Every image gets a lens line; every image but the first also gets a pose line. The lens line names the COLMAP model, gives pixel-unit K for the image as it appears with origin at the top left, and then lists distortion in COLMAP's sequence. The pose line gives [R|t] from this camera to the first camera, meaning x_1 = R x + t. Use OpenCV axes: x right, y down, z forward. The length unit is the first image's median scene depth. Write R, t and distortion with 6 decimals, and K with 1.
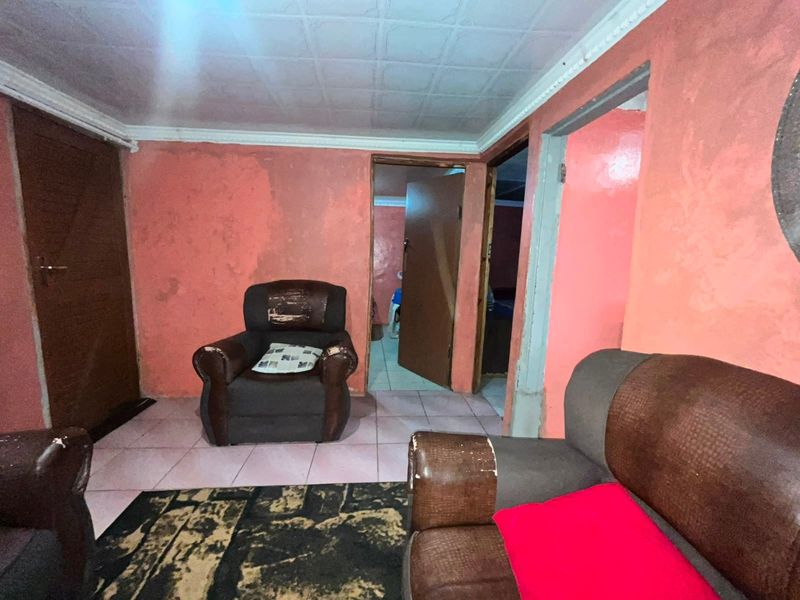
lens RADIAL K [[326.8, 0, 403.8], [0, 326.8, 300.8], [0, 0, 1]] dist [-0.003654, -0.000140]
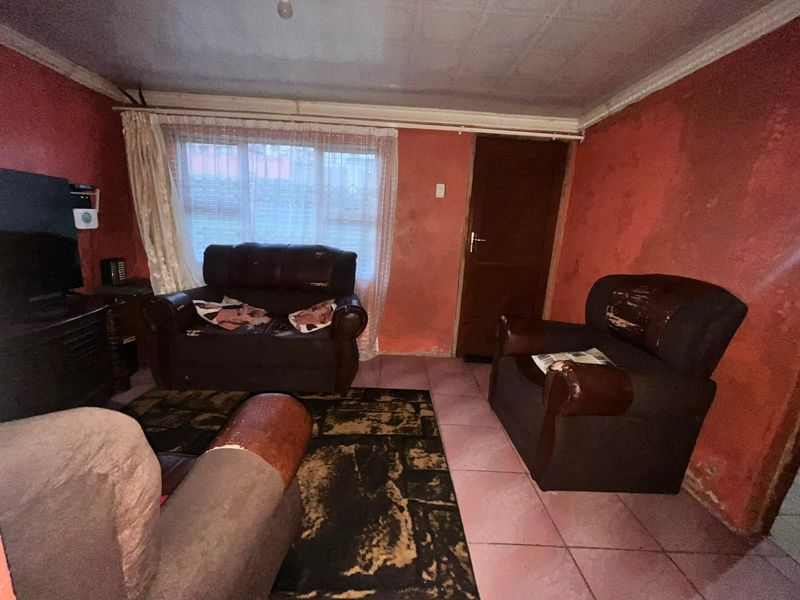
lens RADIAL K [[326.8, 0, 405.0], [0, 326.8, 301.1], [0, 0, 1]] dist [-0.003654, -0.000140]
pose [[-0.047641, 0.182744, -0.982006, 0.594434], [-0.200416, 0.961381, 0.188628, -0.055303], [0.978552, 0.205796, -0.009176, 0.873378]]
